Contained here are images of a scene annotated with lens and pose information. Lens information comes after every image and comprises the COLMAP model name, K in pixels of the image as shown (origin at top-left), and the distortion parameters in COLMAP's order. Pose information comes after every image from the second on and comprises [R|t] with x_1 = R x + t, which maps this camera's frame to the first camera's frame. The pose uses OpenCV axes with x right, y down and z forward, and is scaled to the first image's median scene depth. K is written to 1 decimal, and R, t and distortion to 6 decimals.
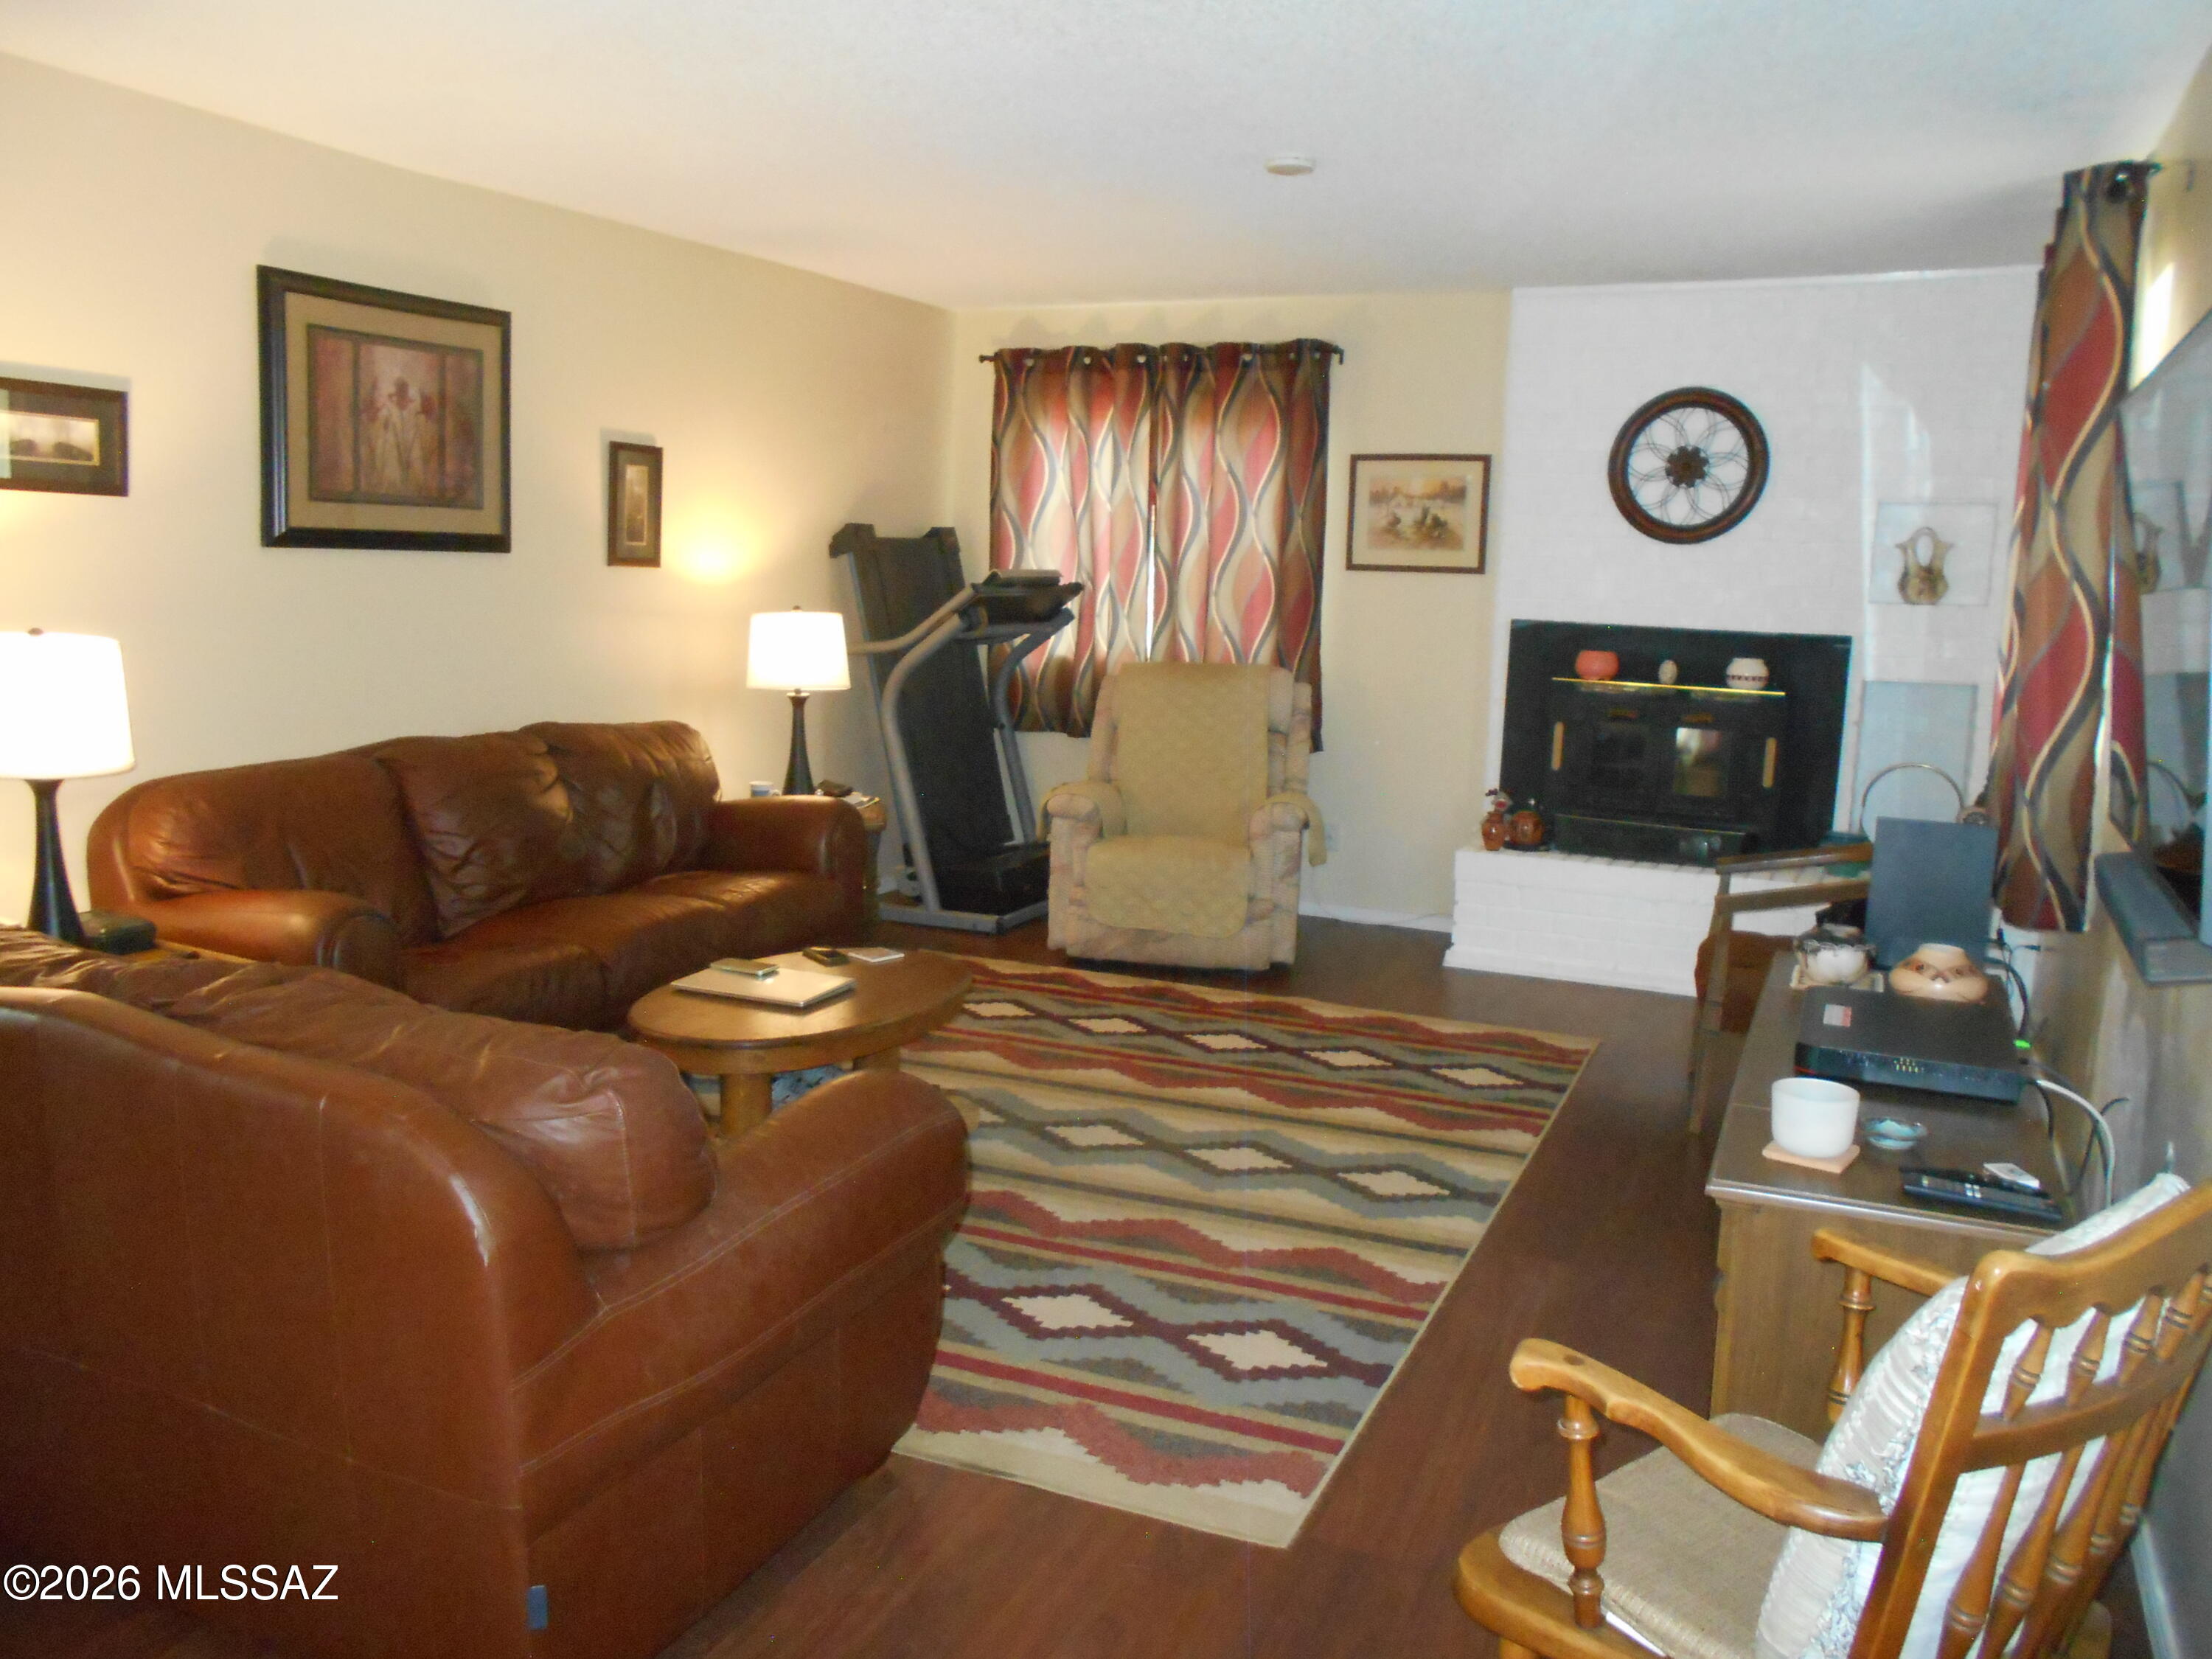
lens RADIAL K [[1695.8, 0, 1139.9], [0, 1695.8, 796.0], [0, 0, 1]] dist [0.003810, 0.054936]
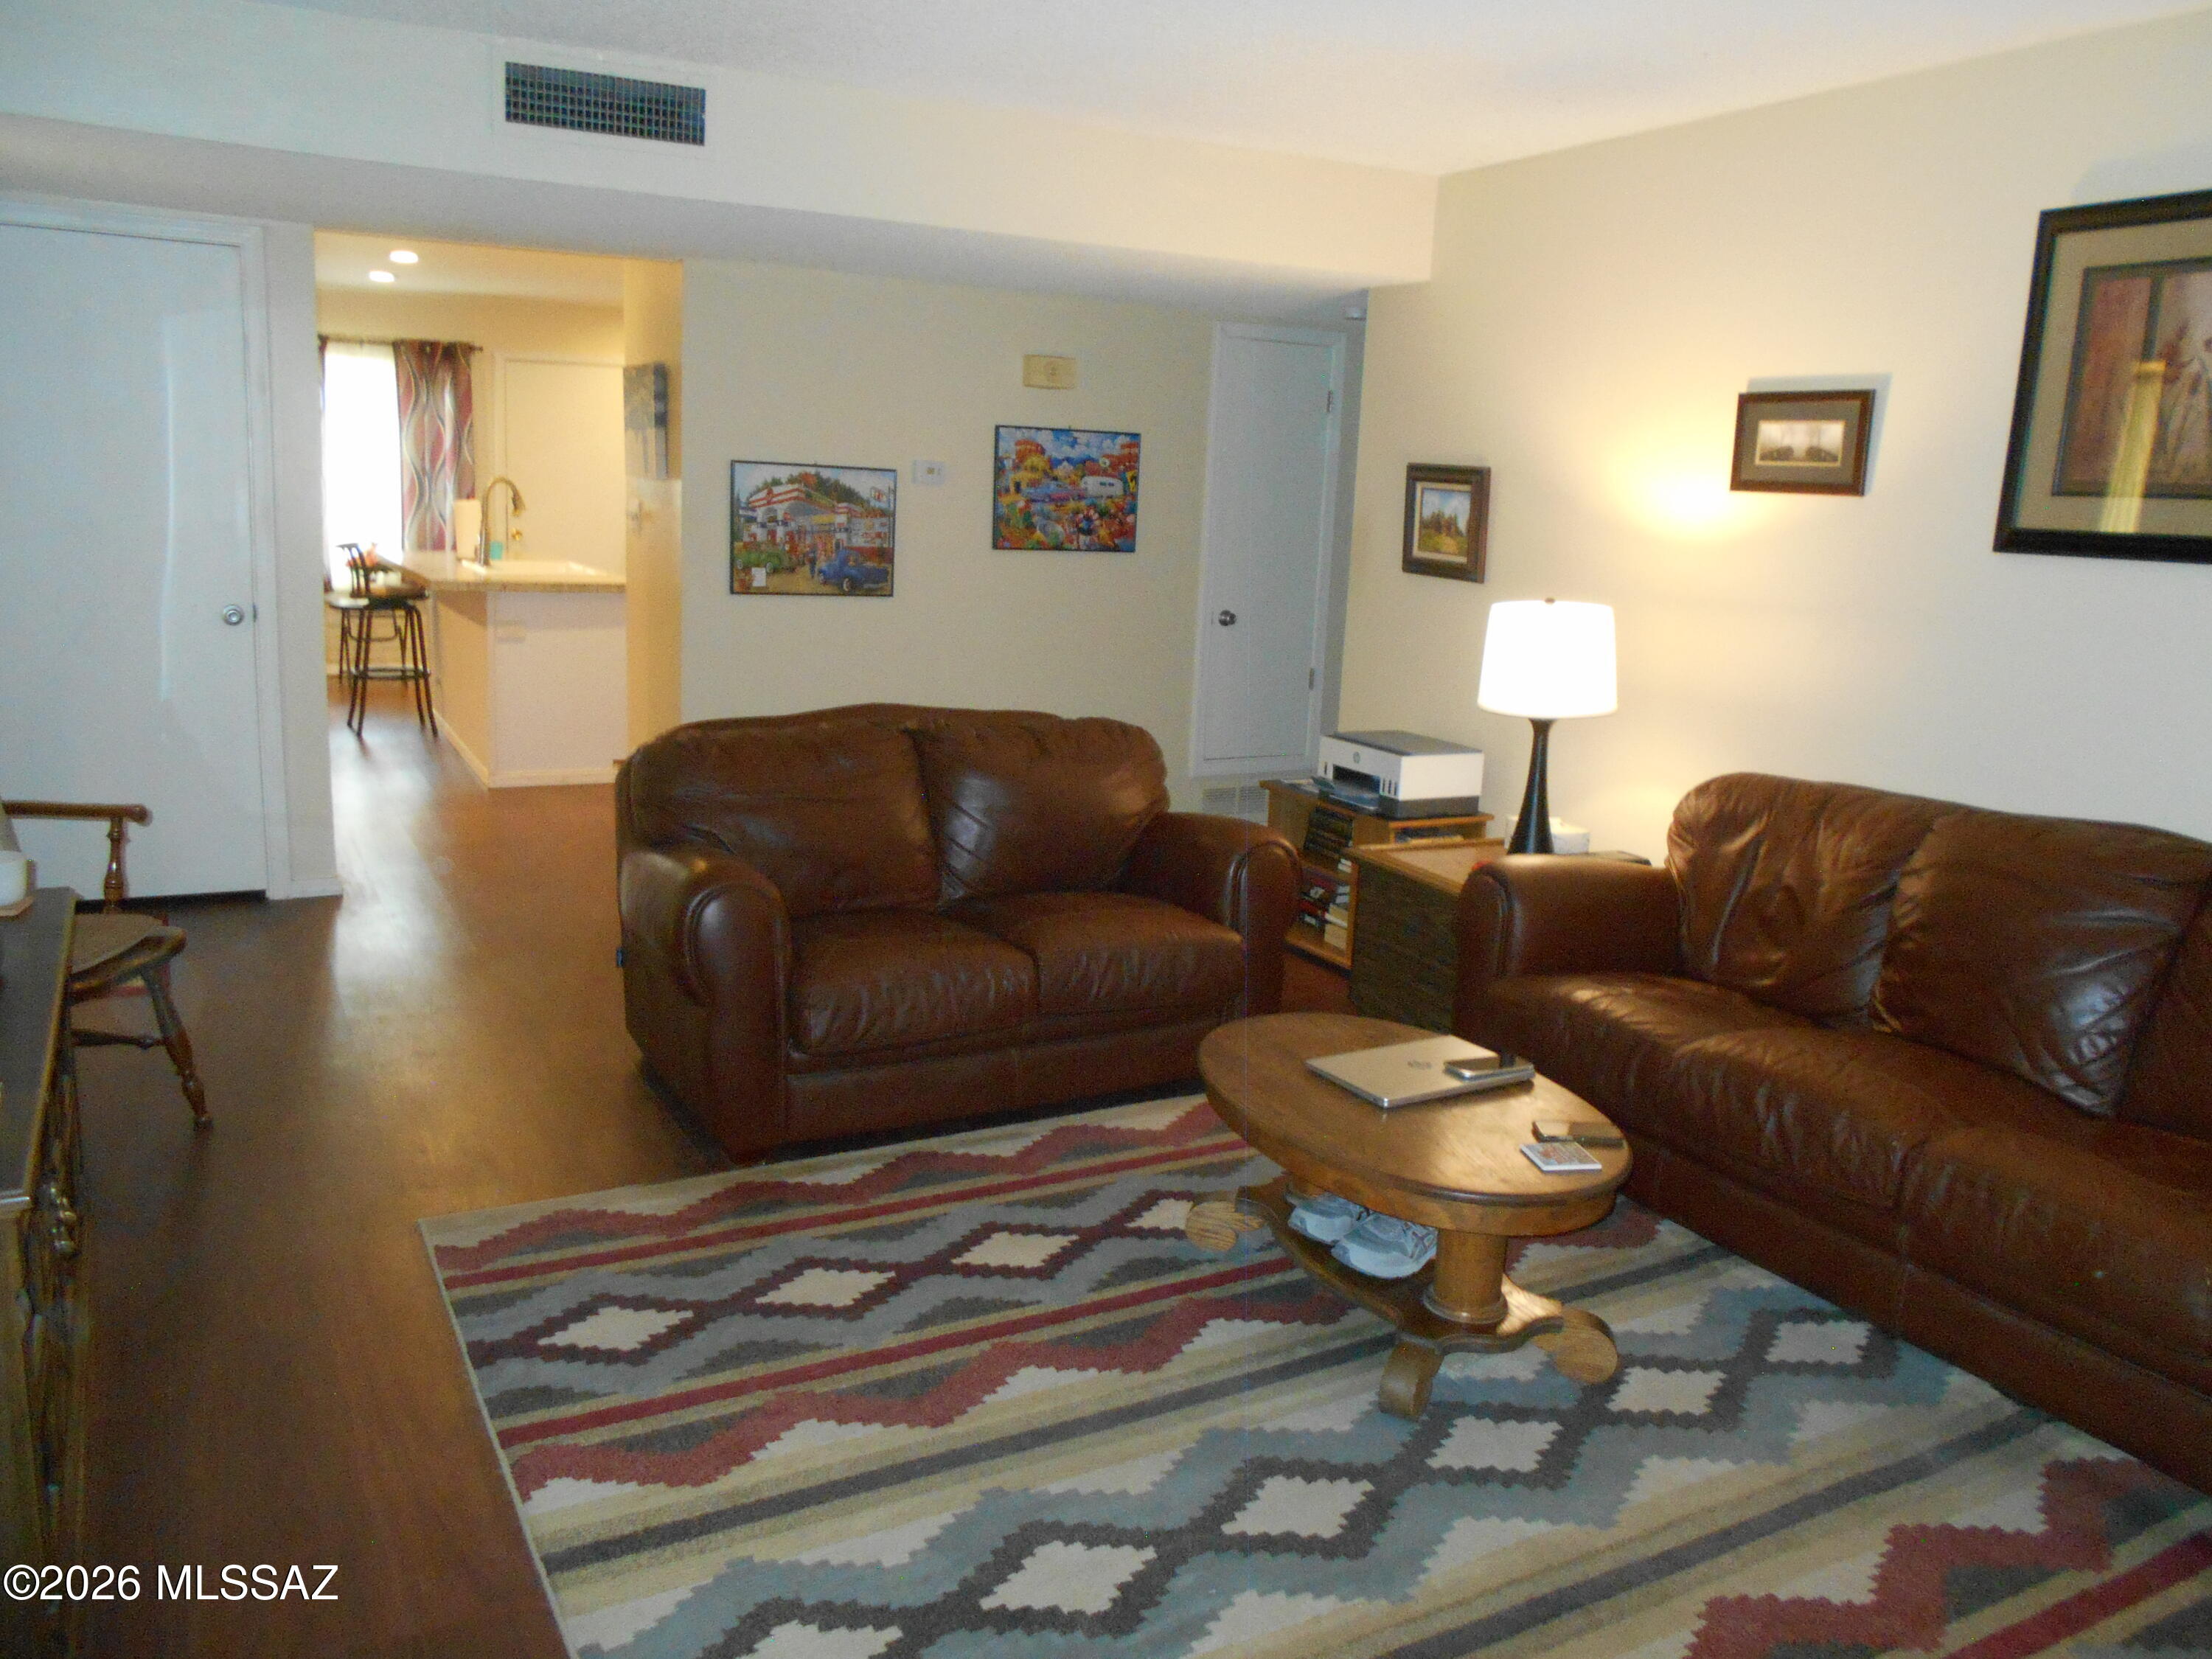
lens RADIAL K [[1762.9, 0, 1106.0], [0, 1762.9, 829.5], [0, 0, 1]] dist [0.002589, 0.072115]
pose [[-0.606315, 0.109968, -0.787585, 0.333174], [-0.167161, 0.950640, 0.261421, -0.124529], [0.777457, 0.290157, -0.558005, 0.859849]]
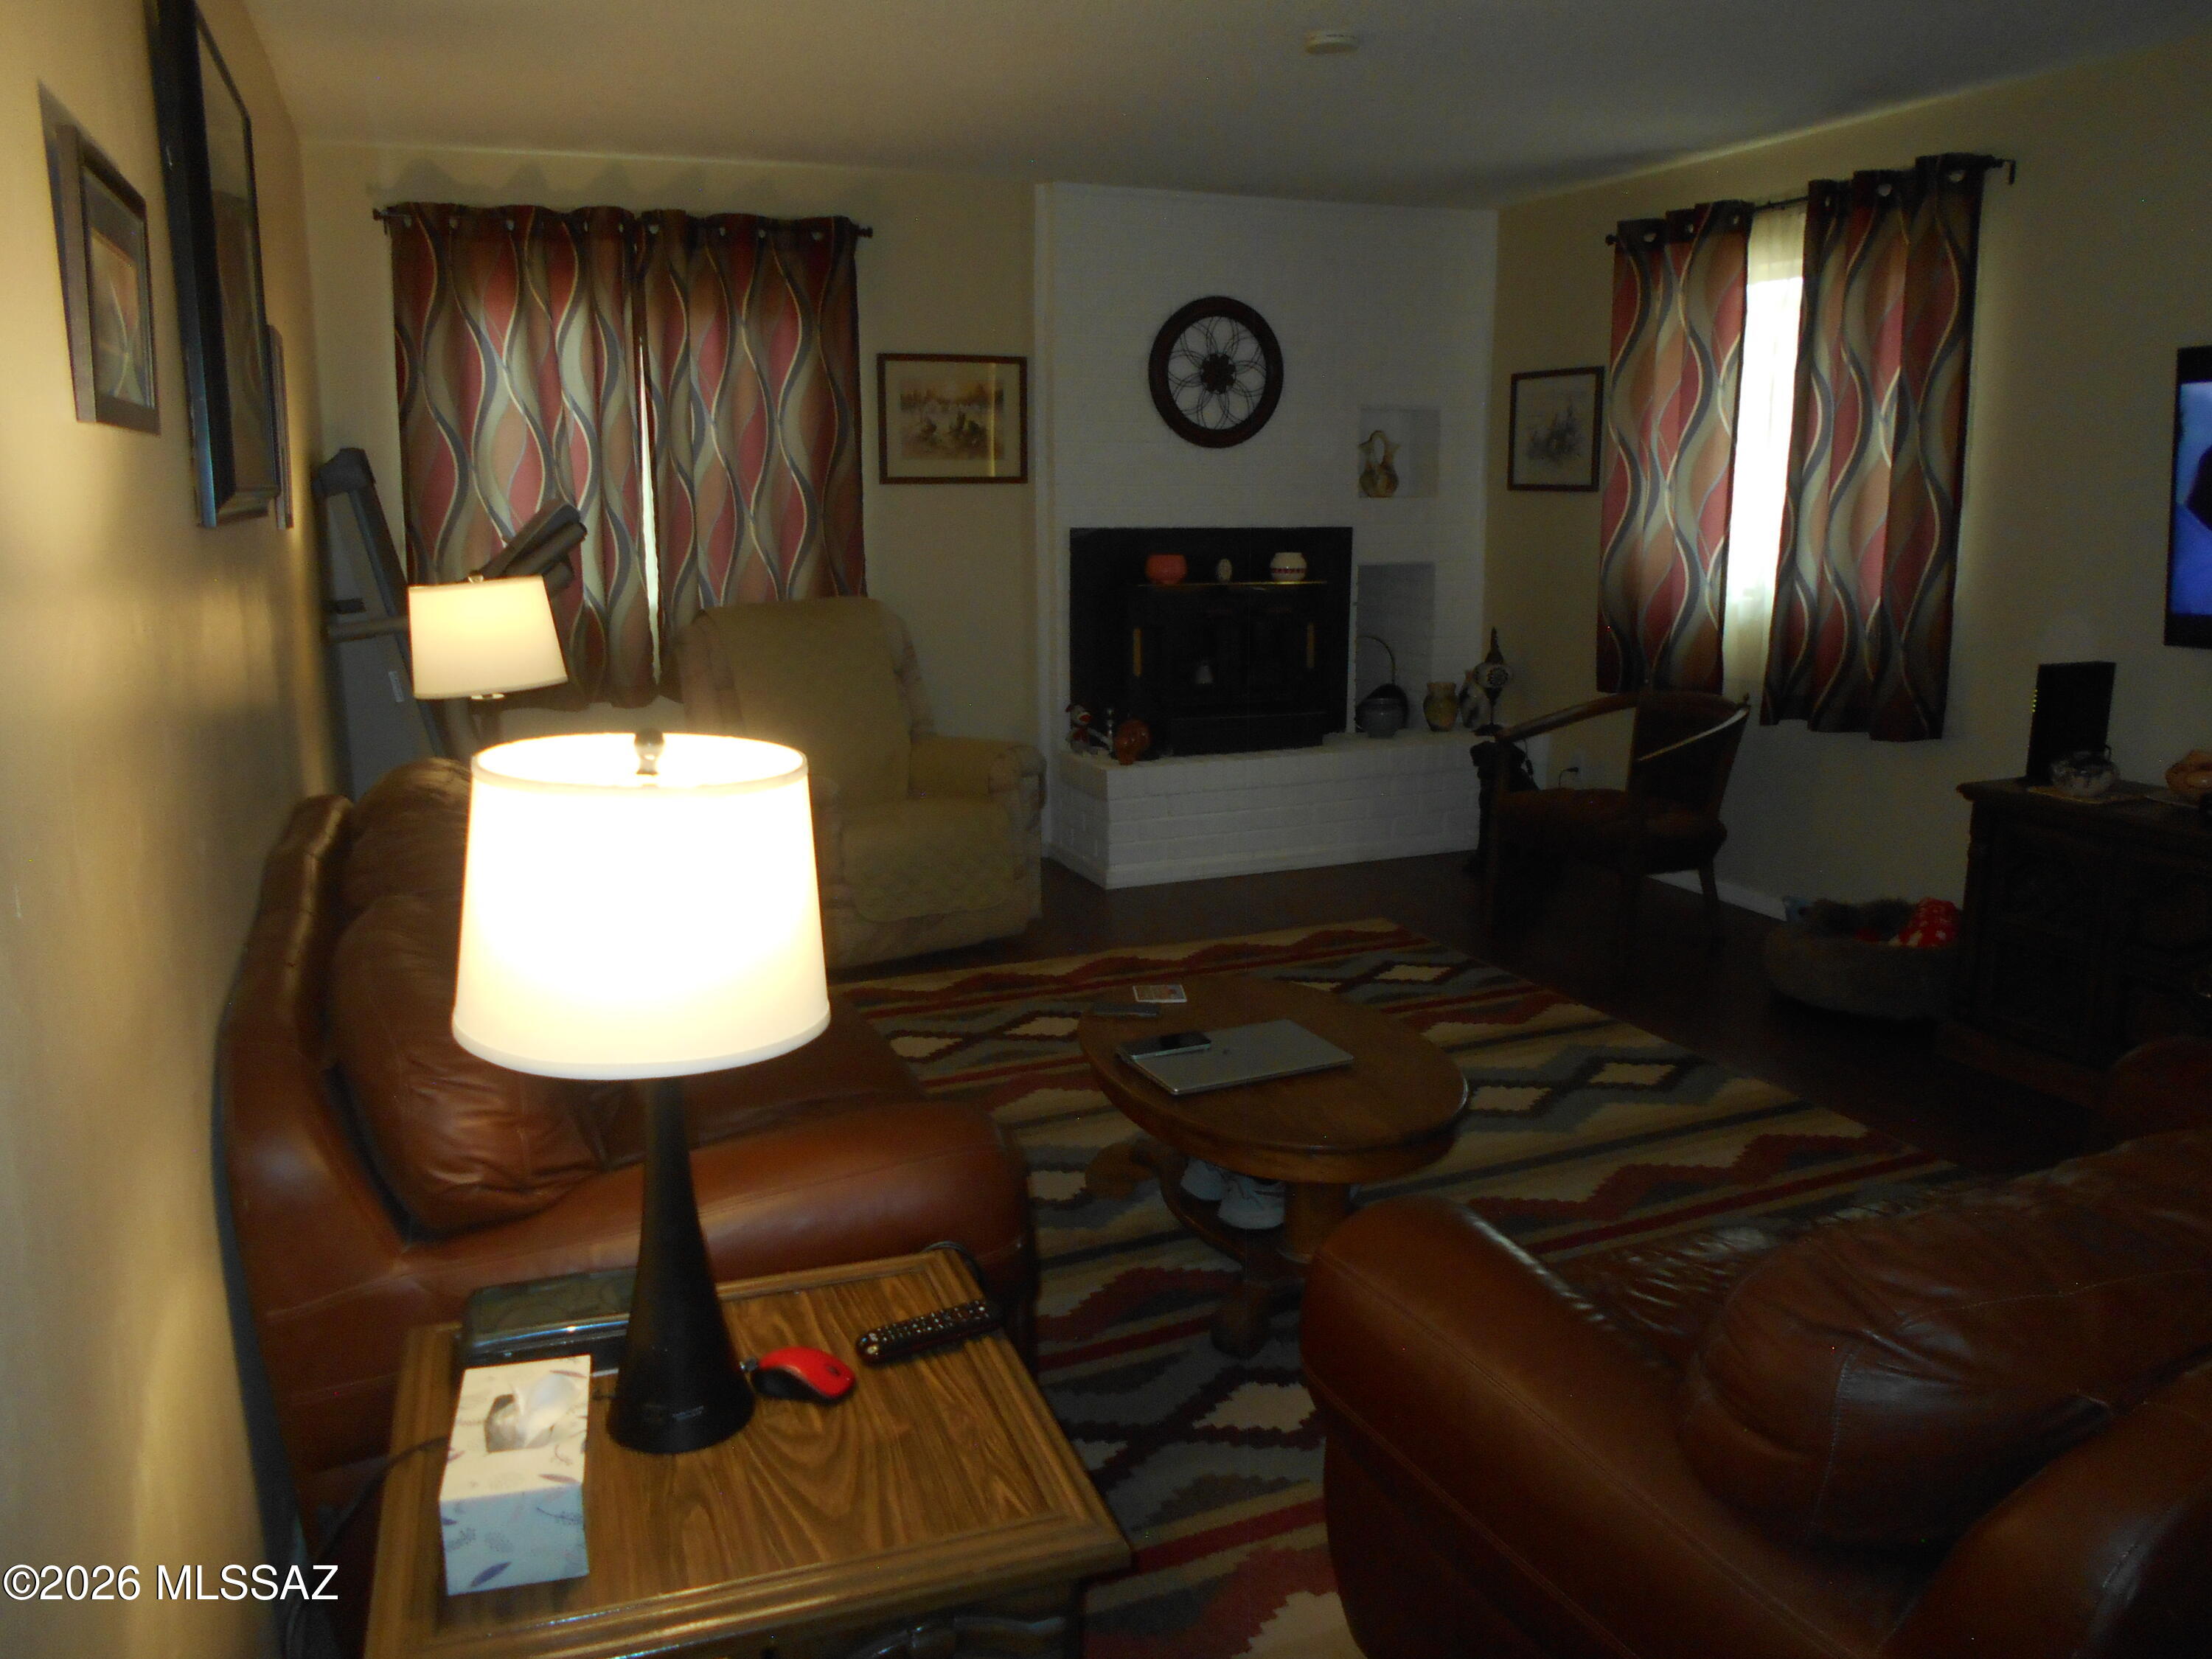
lens RADIAL K [[1683.3, 0, 1106.0], [0, 1683.3, 829.5], [0, 0, 1]] dist [-0.030240, 0.067612]
pose [[0.692135, -0.182140, 0.698408, -0.509602], [0.122800, 0.983244, 0.134726, -0.066572], [-0.711245, -0.007484, 0.702905, 0.326711]]
